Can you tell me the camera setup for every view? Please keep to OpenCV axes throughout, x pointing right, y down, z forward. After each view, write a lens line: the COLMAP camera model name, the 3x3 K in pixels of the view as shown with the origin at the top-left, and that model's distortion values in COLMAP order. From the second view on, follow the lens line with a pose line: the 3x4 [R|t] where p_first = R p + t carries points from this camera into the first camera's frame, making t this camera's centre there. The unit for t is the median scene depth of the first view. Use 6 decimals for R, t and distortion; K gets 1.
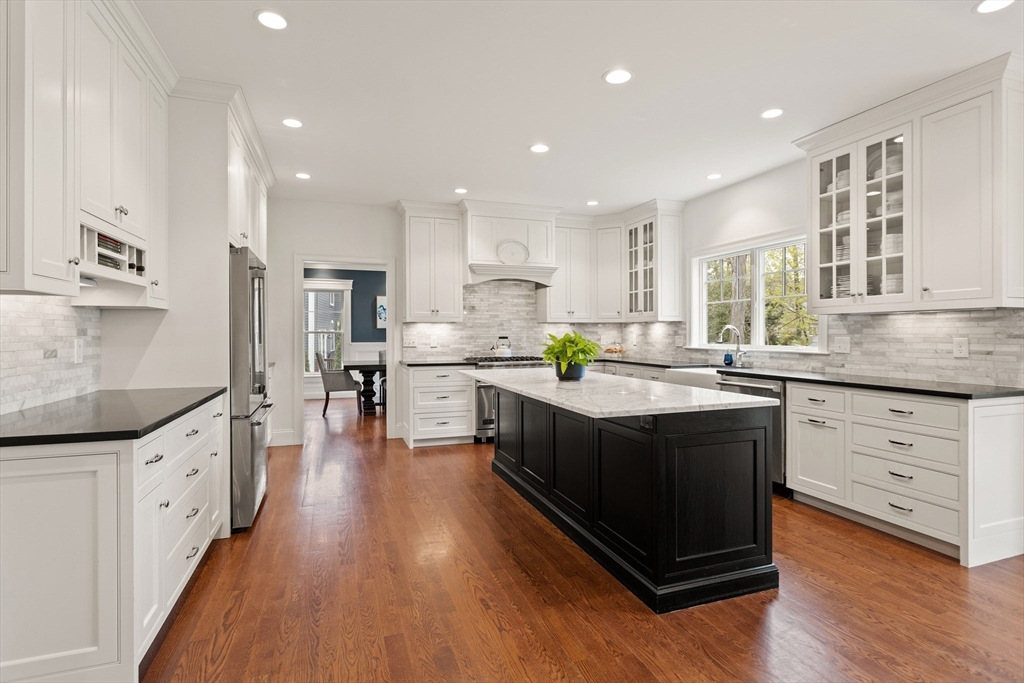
lens RADIAL K [[508.2, 0, 516.3], [0, 508.2, 339.0], [0, 0, 1]] dist [-0.004823, -0.000266]
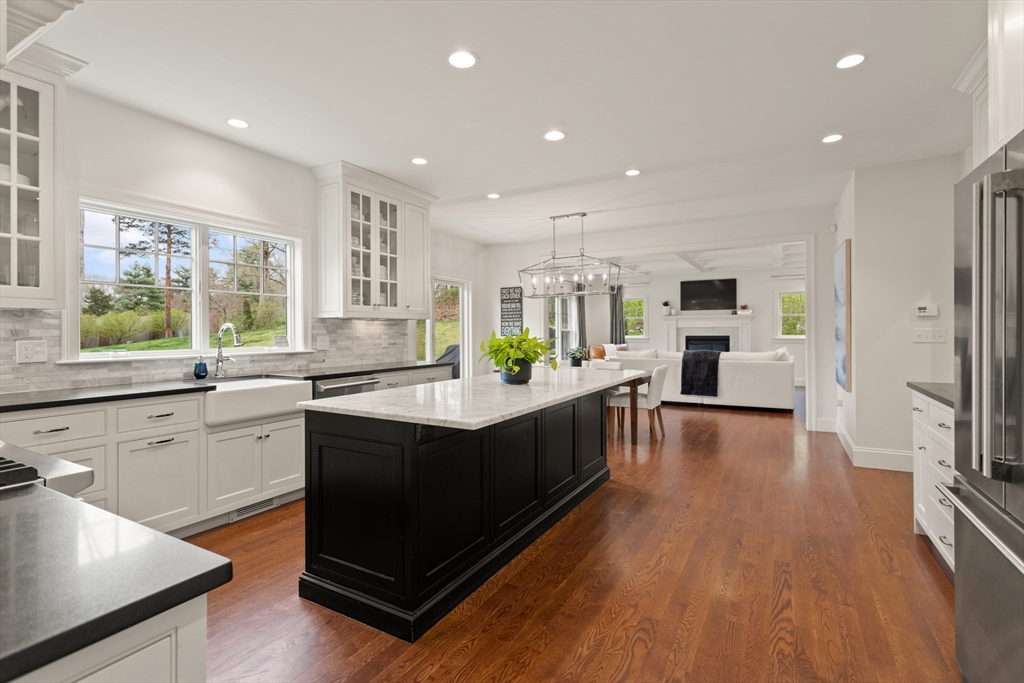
lens RADIAL K [[492.1, 0, 508.3], [0, 492.1, 331.4], [0, 0, 1]] dist [0.005087, 0.000521]
pose [[-0.654137, 0.005439, 0.756356, -0.510042], [0.015572, 0.999859, 0.006277, -0.016472], [-0.756216, 0.015884, -0.654130, 1.447157]]
